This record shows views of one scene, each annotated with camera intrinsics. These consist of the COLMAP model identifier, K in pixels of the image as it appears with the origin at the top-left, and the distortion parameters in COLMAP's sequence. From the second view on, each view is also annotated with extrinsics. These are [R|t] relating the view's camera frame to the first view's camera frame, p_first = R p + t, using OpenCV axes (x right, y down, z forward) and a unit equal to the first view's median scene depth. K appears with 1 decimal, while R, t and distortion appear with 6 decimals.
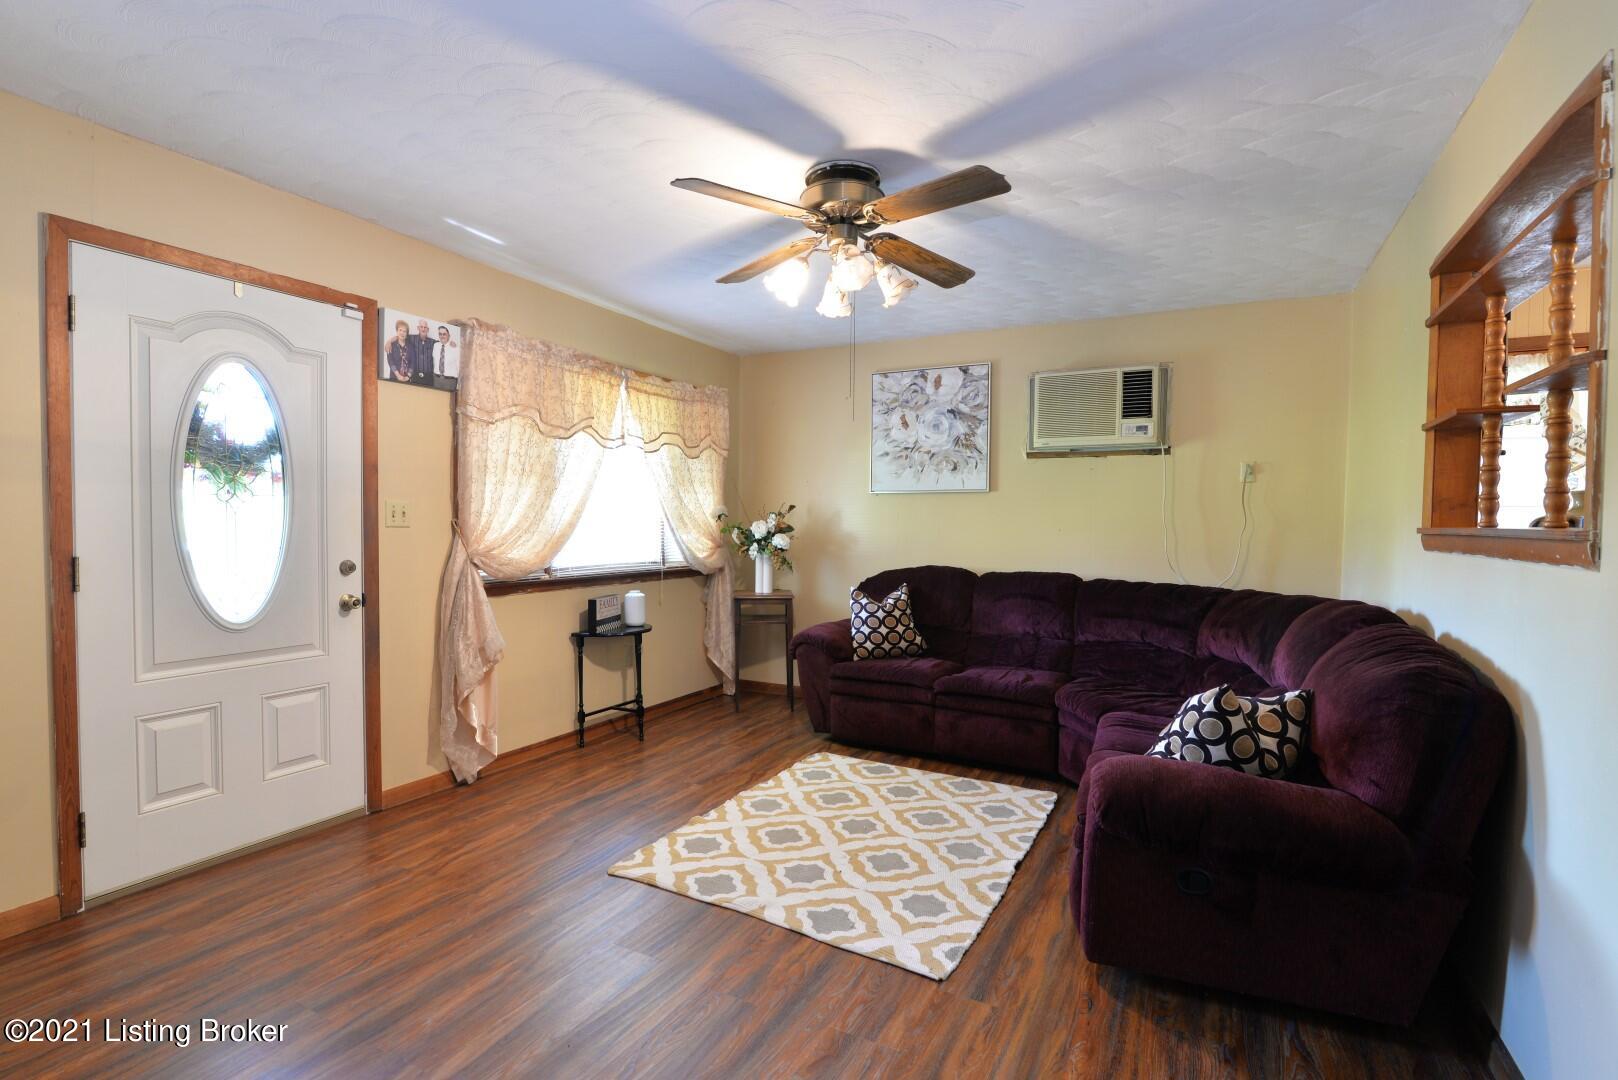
lens RADIAL K [[810.2, 0, 809.0], [0, 810.2, 540.0], [0, 0, 1]] dist [-0.002214, -0.000115]
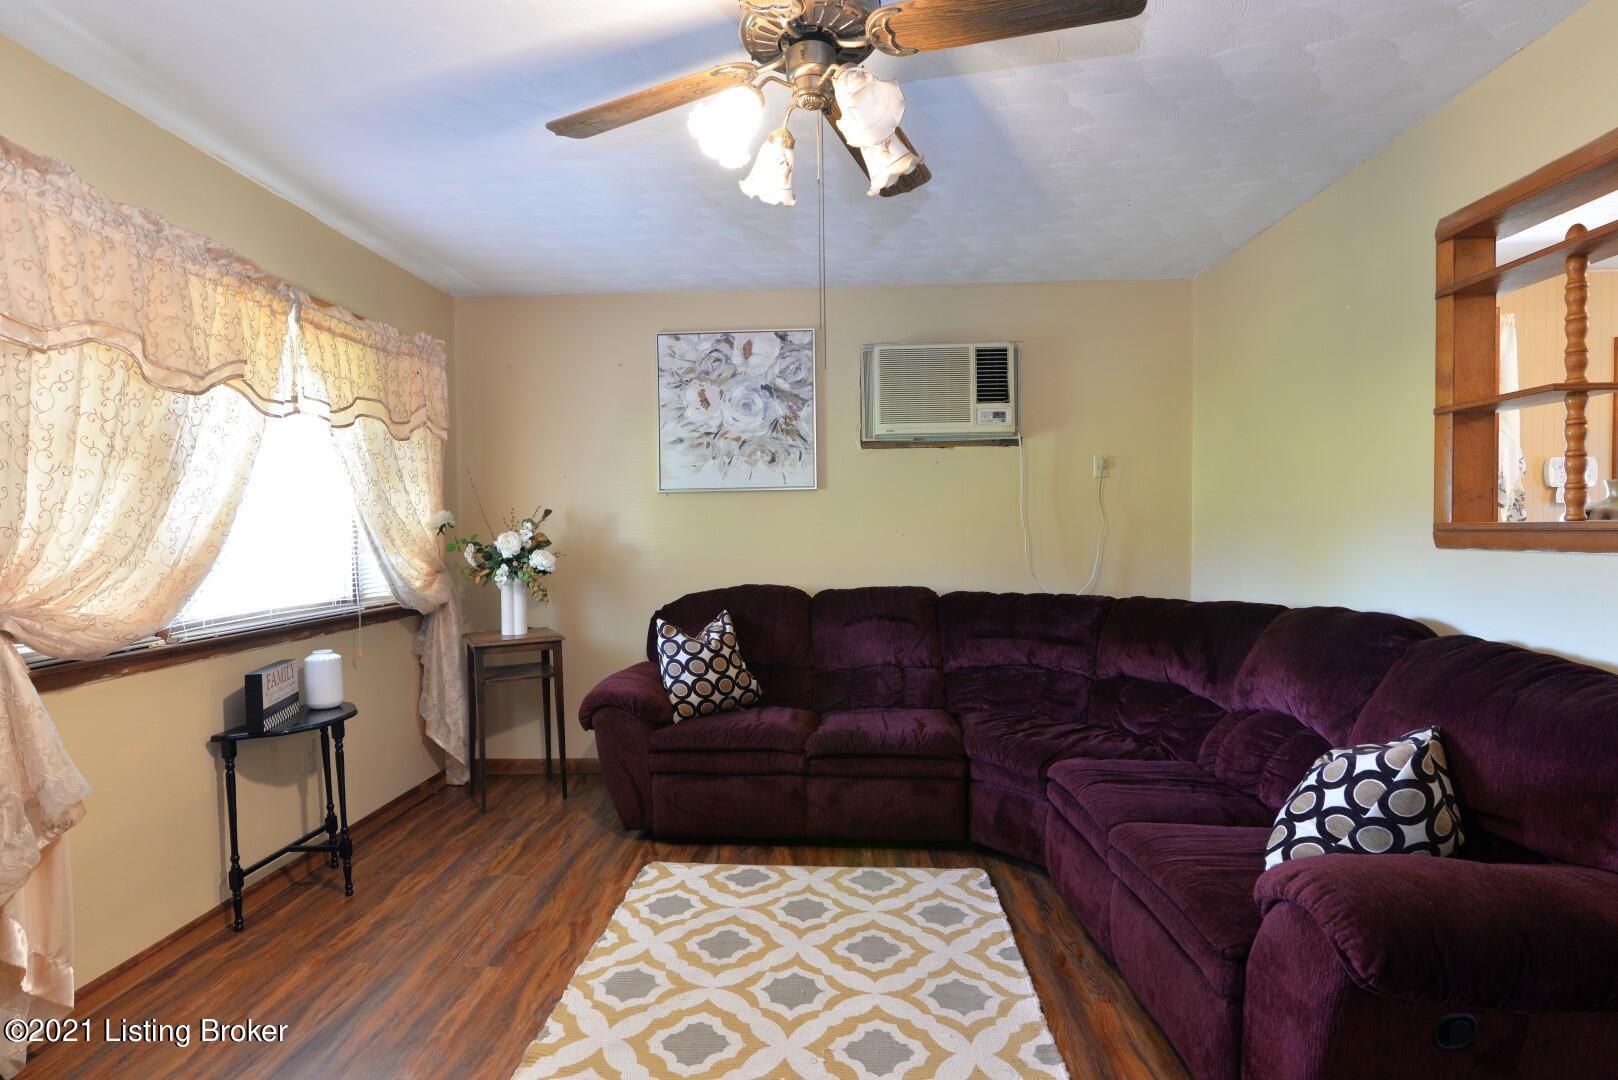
lens RADIAL K [[835.1, 0, 809.0], [0, 835.1, 540.0], [0, 0, 1]] dist [-0.010694, 0.000866]
pose [[0.903615, -0.027446, 0.427466, -0.159498], [0.030747, 0.999527, -0.000819, -0.010111], [-0.427241, 0.013884, 0.904031, 0.289646]]
